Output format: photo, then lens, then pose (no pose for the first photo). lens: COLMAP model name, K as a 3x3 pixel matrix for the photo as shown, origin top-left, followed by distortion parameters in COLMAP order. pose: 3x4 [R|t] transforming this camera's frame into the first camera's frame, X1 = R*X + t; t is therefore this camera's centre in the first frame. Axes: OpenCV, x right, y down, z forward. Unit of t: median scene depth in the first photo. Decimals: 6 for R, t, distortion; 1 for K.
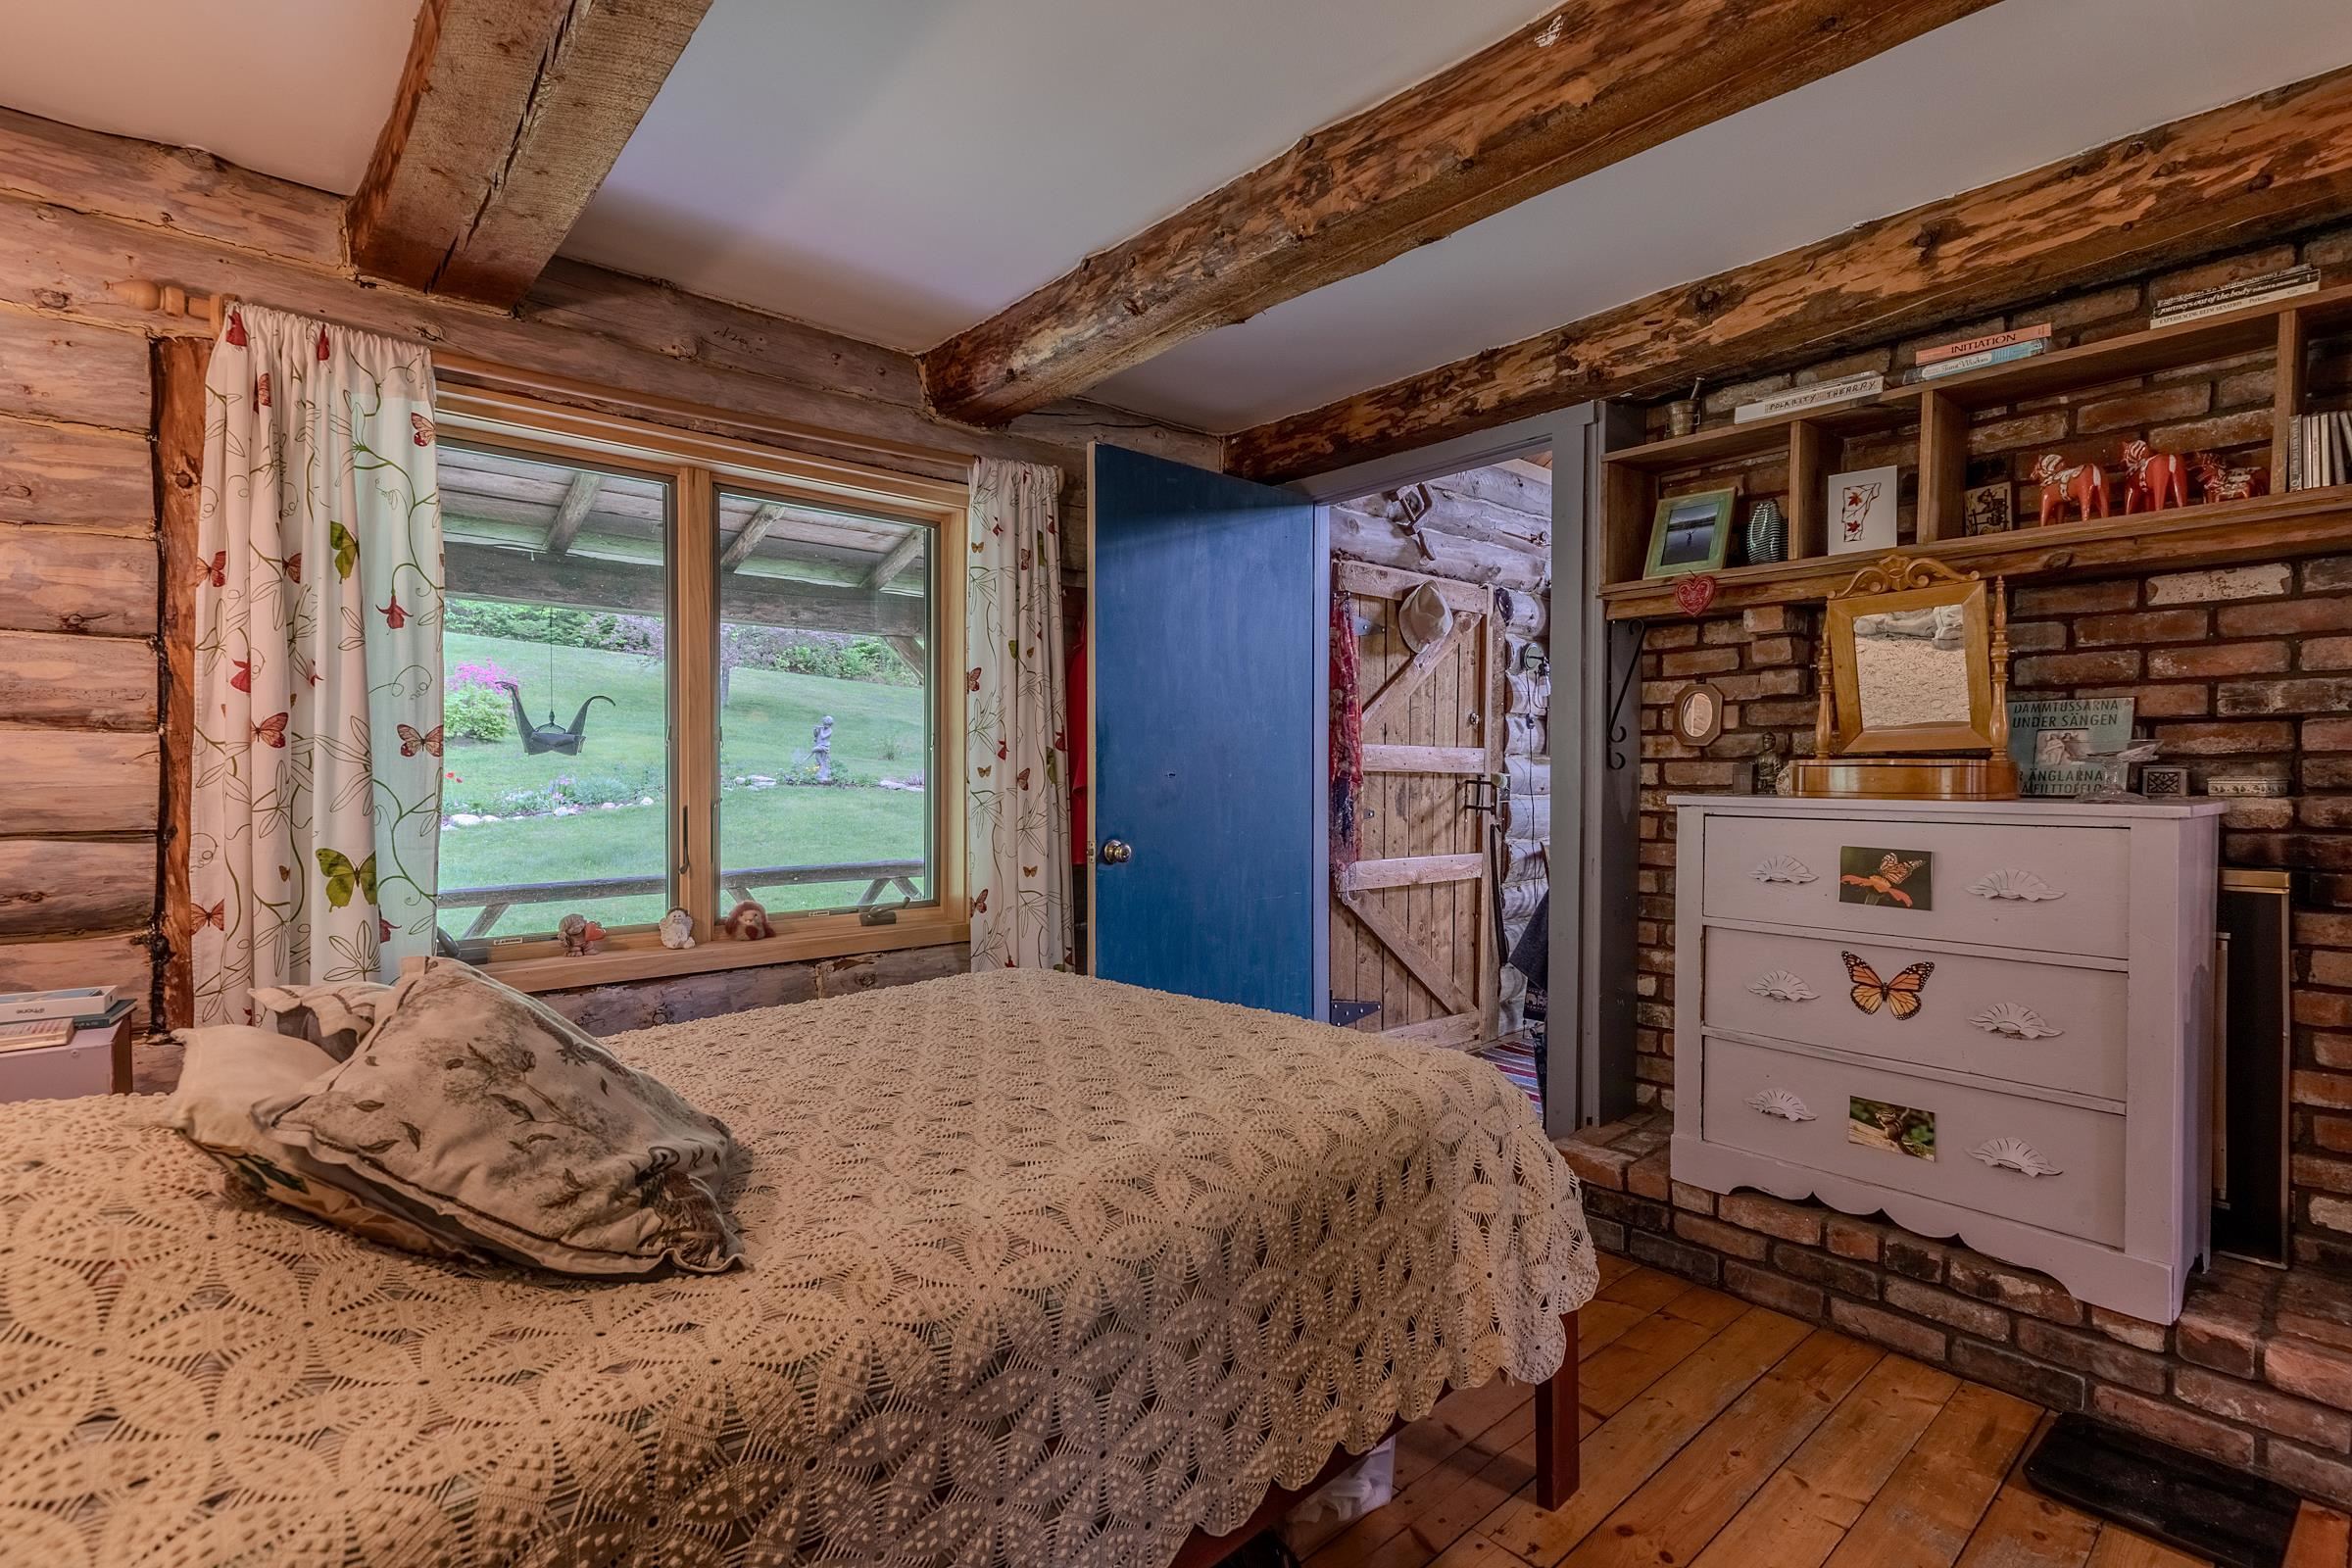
lens RADIAL K [[1113.9, 0, 1176.0], [0, 1113.9, 784.0], [0, 0, 1]] dist [0.015118, 0.000176]
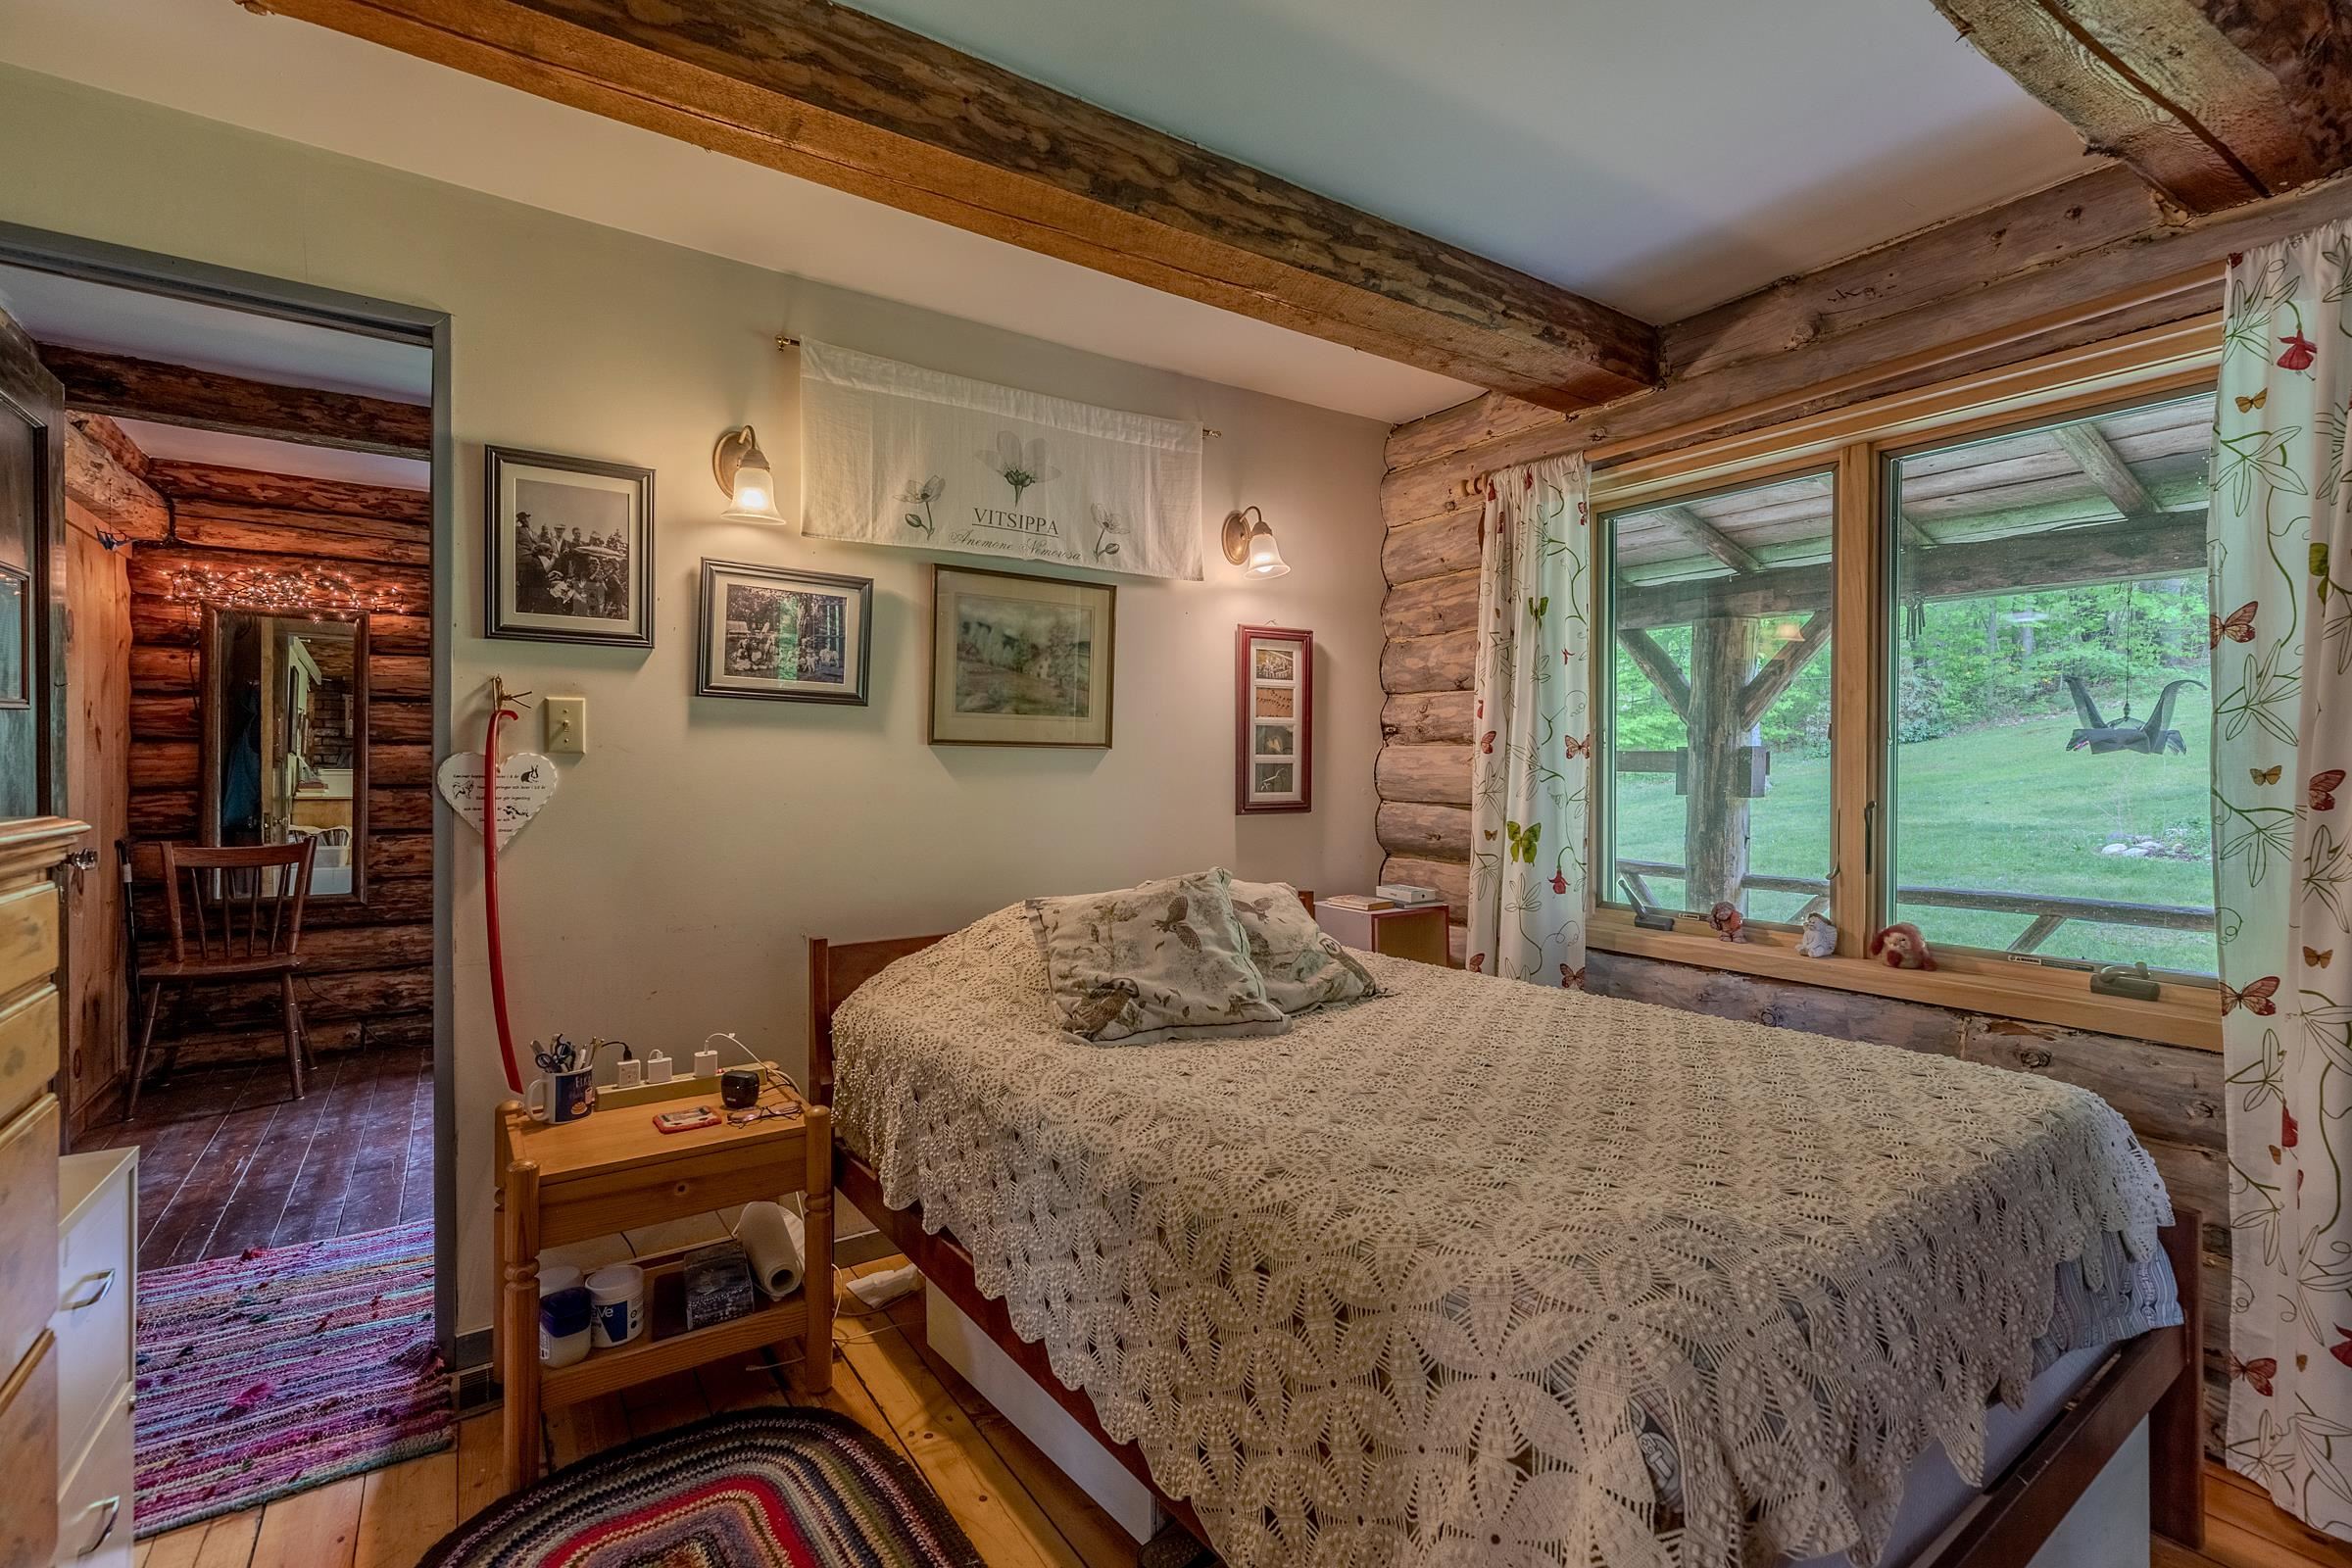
lens RADIAL K [[1075.3, 0, 1188.6], [0, 1075.3, 774.7], [0, 0, 1]] dist [0.004838, 0.000248]
pose [[-0.130240, 0.006452, -0.991461, 0.570689], [-0.019350, 0.999772, 0.009048, -0.007110], [0.991294, 0.020363, -0.130086, 0.617335]]
